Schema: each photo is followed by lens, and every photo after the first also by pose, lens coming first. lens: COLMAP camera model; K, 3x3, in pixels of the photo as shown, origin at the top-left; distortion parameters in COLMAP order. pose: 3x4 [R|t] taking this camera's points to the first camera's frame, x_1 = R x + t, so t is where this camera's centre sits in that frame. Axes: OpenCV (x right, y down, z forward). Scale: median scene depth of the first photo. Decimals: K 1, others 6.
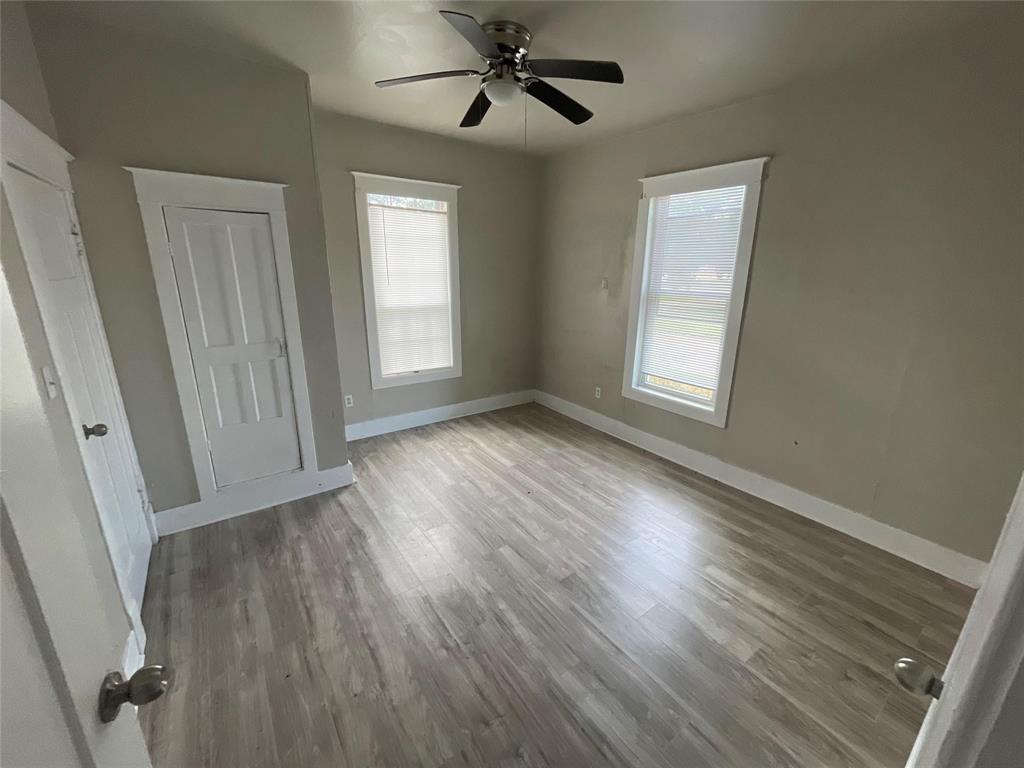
lens RADIAL K [[417.5, 0, 512.0], [0, 417.5, 384.0], [0, 0, 1]] dist [-0.000425, -0.000243]
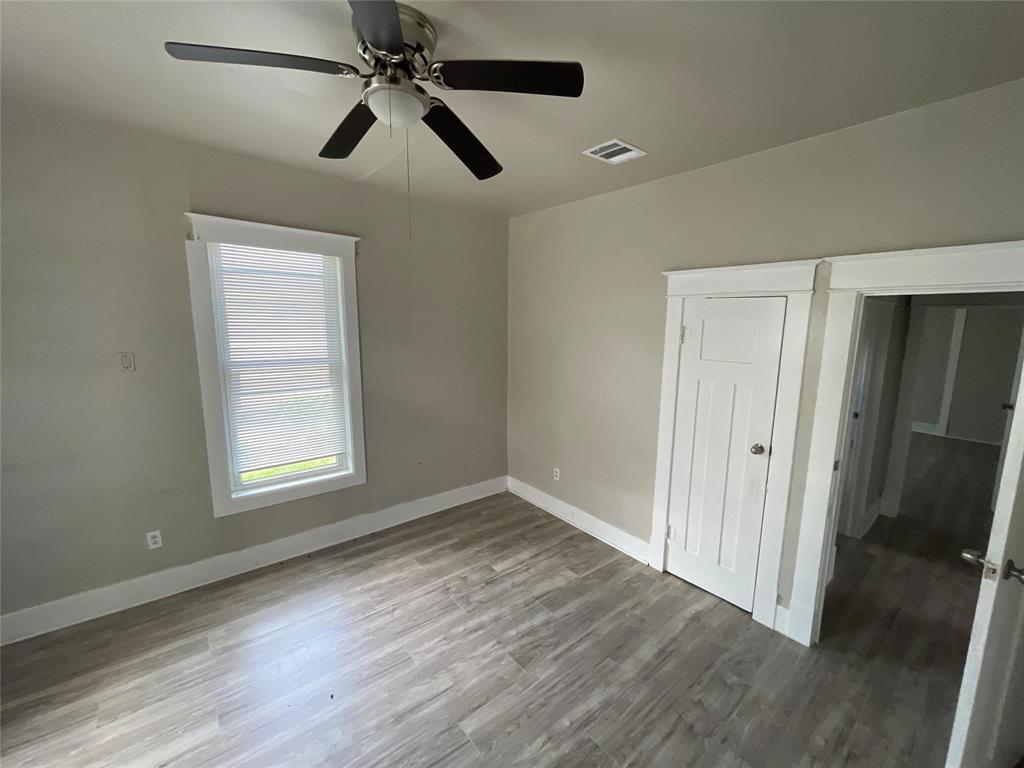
lens RADIAL K [[417.5, 0, 512.0], [0, 417.5, 384.0], [0, 0, 1]] dist [-0.000425, -0.000243]
pose [[-0.068918, -0.164267, 0.984005, -0.569249], [0.253179, 0.951179, 0.176519, -0.250198], [-0.964961, 0.261295, -0.023965, 0.695980]]
